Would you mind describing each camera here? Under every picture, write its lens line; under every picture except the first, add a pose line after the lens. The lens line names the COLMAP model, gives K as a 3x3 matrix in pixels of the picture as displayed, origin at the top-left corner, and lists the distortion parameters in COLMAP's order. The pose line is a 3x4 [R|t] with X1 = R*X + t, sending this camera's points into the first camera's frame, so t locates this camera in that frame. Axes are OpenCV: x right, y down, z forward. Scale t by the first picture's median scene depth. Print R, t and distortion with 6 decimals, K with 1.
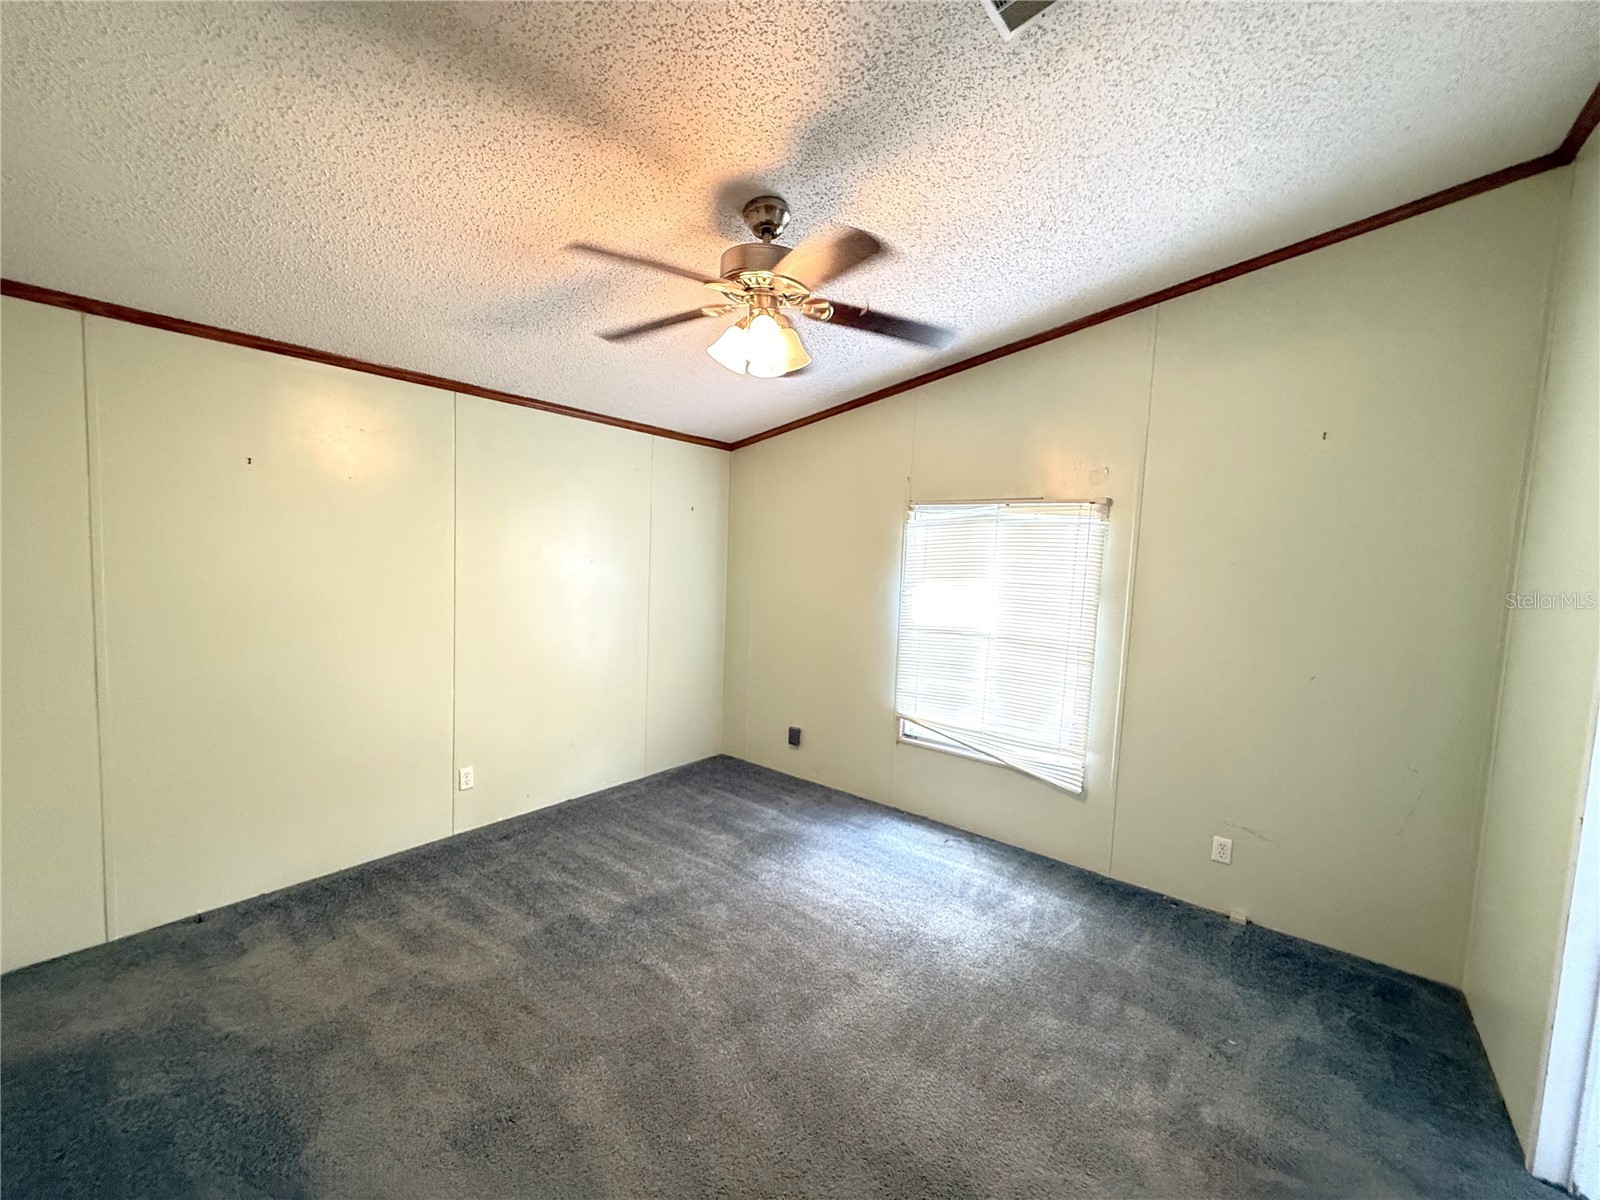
lens RADIAL K [[639.3, 0, 794.2], [0, 639.3, 603.8], [0, 0, 1]] dist [0.000744, 0.000083]
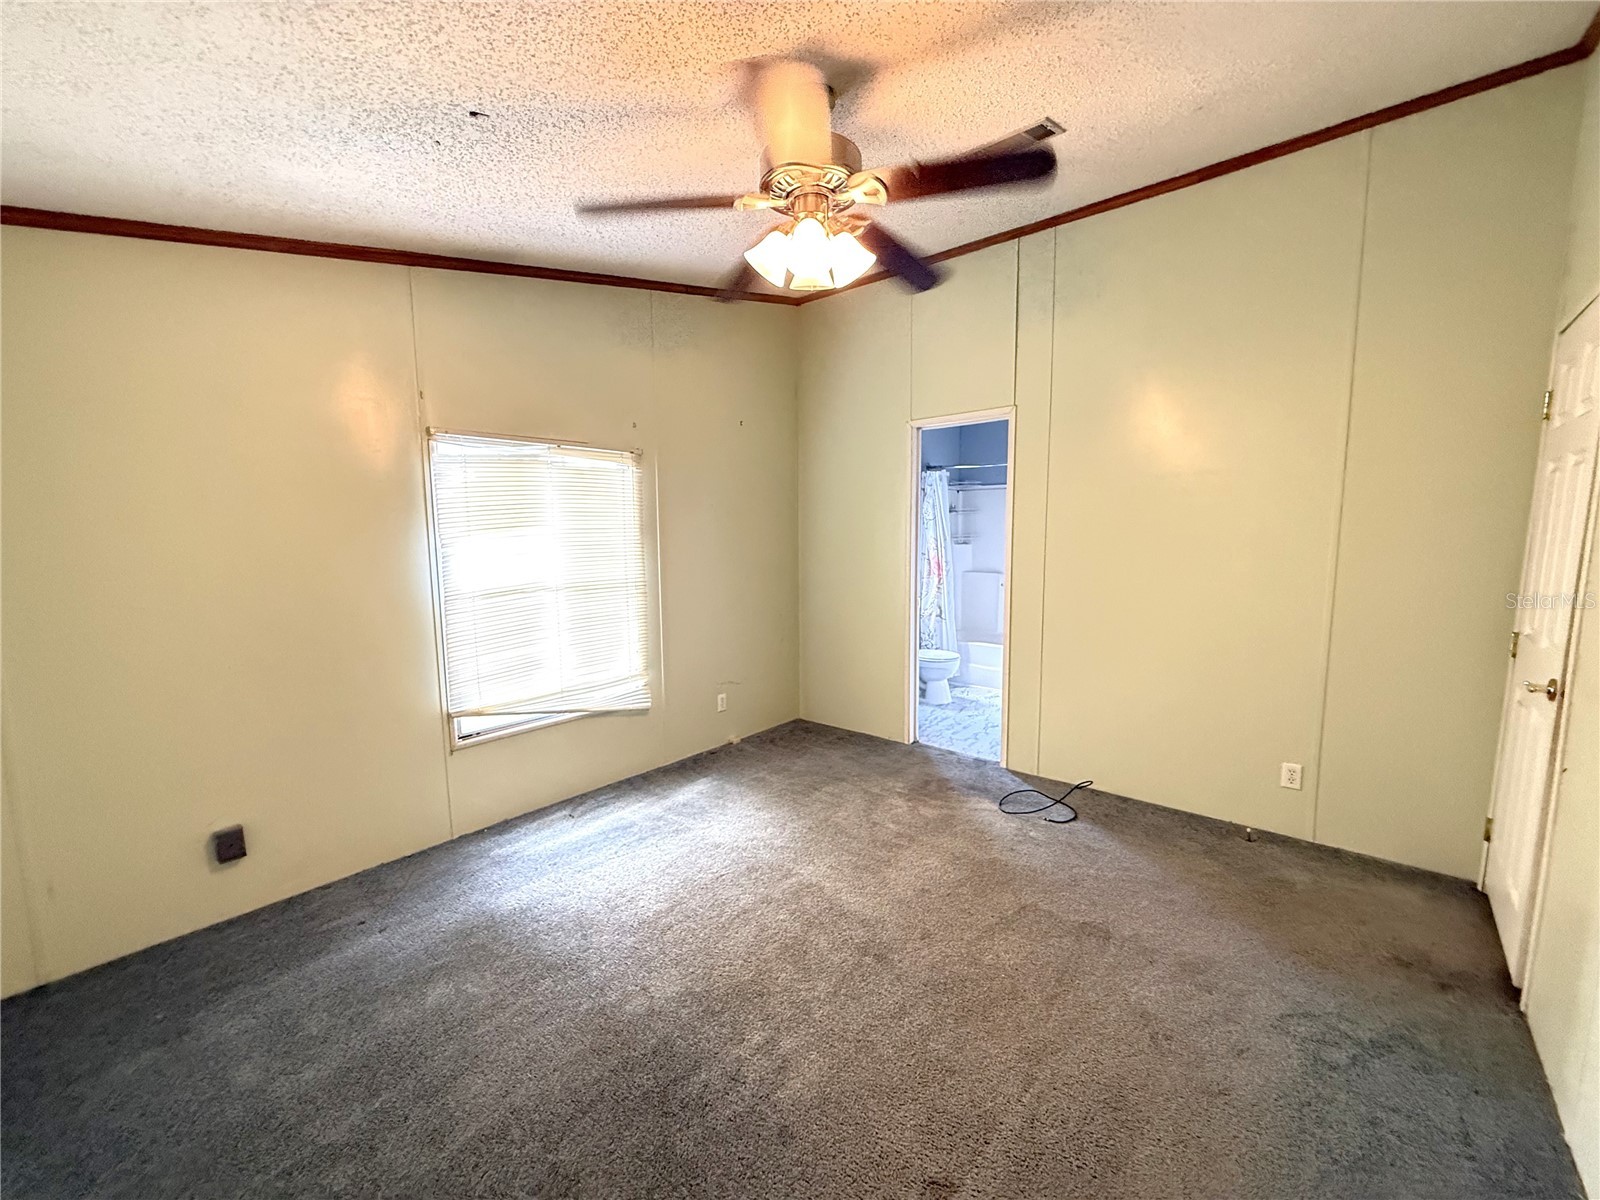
lens RADIAL K [[639.3, 0, 795.6], [0, 639.3, 600.1], [0, 0, 1]] dist [0.000744, 0.000083]
pose [[0.041316, -0.146469, 0.988352, -0.617403], [0.095963, 0.985205, 0.141991, -0.031228], [-0.994527, 0.088979, 0.054760, 0.617350]]
